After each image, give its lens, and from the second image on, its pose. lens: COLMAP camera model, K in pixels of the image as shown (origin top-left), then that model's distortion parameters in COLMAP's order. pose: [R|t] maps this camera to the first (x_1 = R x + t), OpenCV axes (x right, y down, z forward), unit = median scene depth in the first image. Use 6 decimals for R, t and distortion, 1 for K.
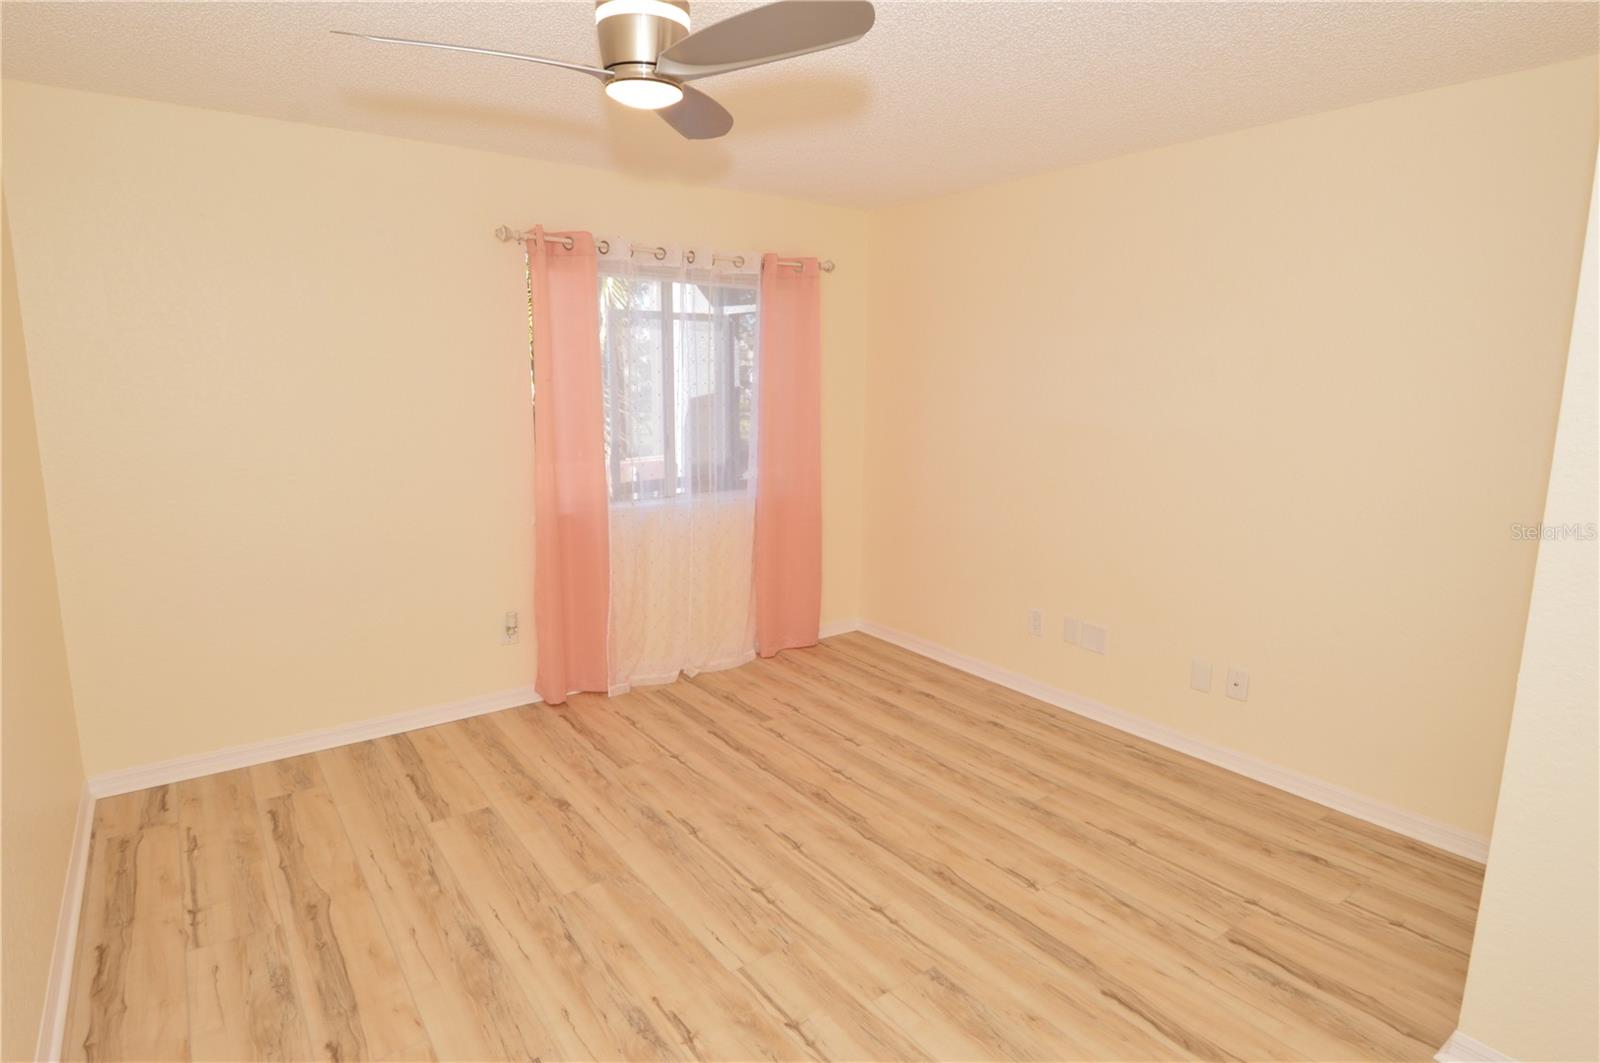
lens RADIAL K [[849.9, 0, 804.0], [0, 849.9, 522.7], [0, 0, 1]] dist [0.015588, -0.026769]
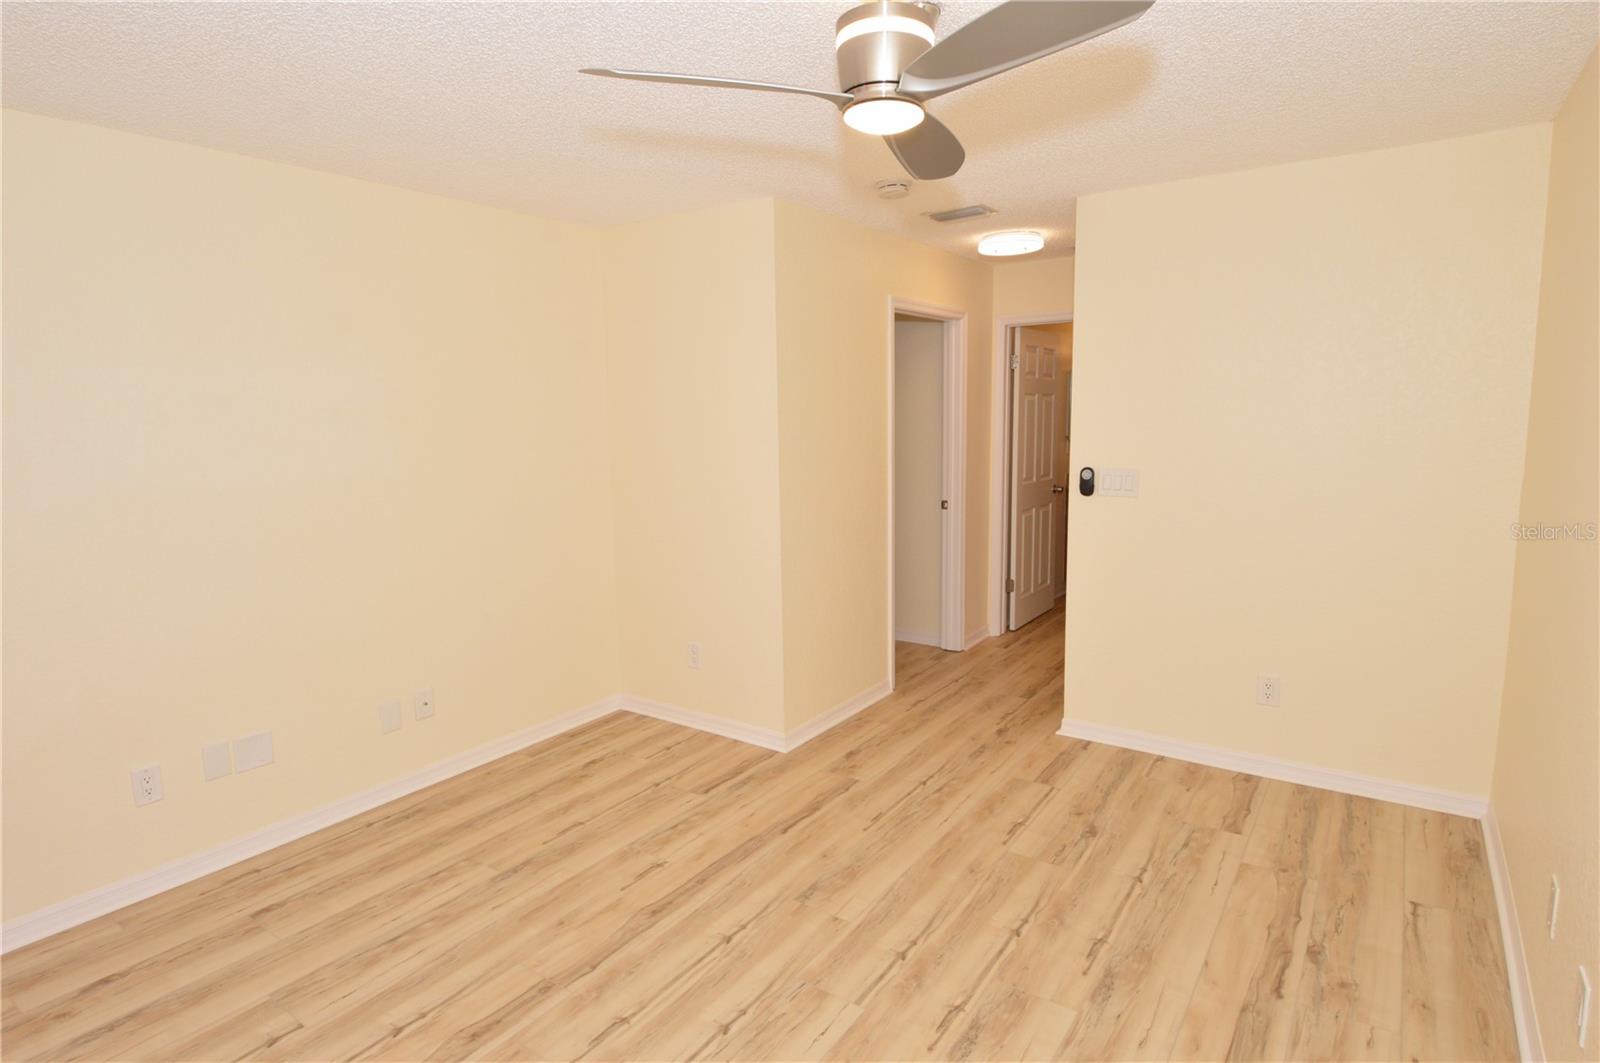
lens RADIAL K [[840.3, 0, 813.7], [0, 840.3, 531.8], [0, 0, 1]] dist [0.010400, -0.023029]
pose [[-0.319579, -0.139993, 0.937161, -0.645745], [0.177275, 0.962730, 0.204265, -0.155661], [-0.930829, 0.231414, -0.282851, 0.855331]]
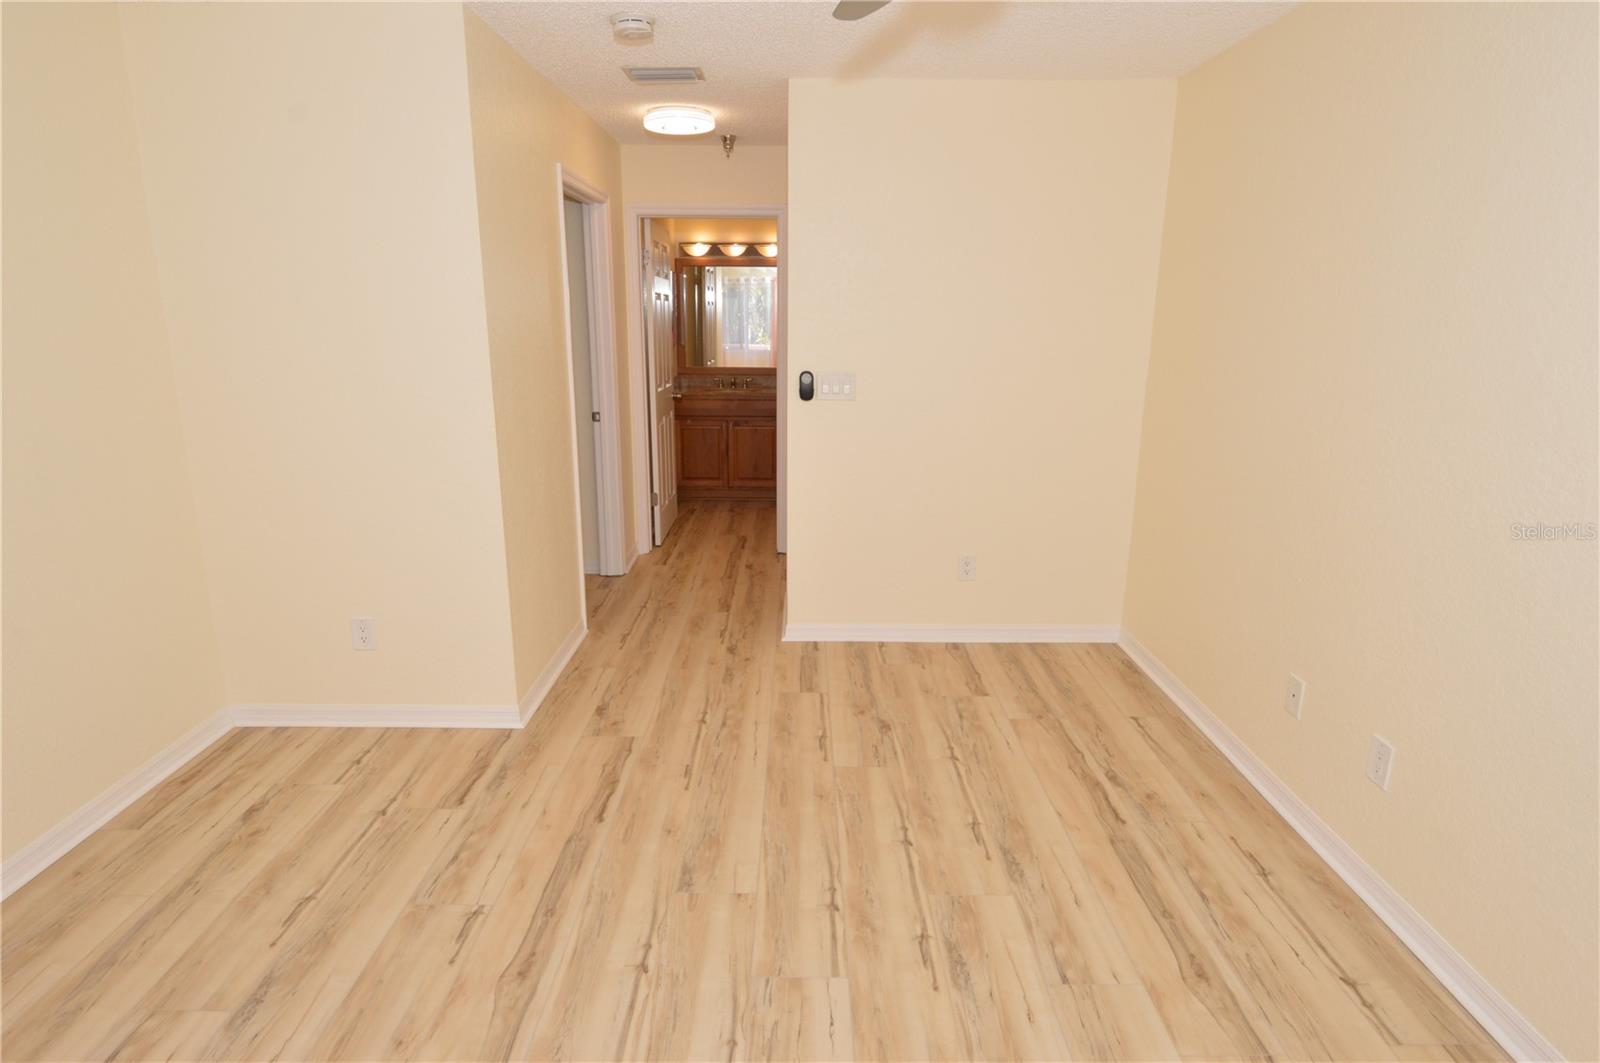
lens RADIAL K [[846.0, 0, 803.3], [0, 846.0, 523.7], [0, 0, 1]] dist [0.017388, -0.027763]
pose [[-0.800877, -0.159832, 0.577104, -0.348344], [0.090521, 0.920335, 0.380513, -0.184810], [-0.591947, 0.356984, -0.722607, 1.068880]]
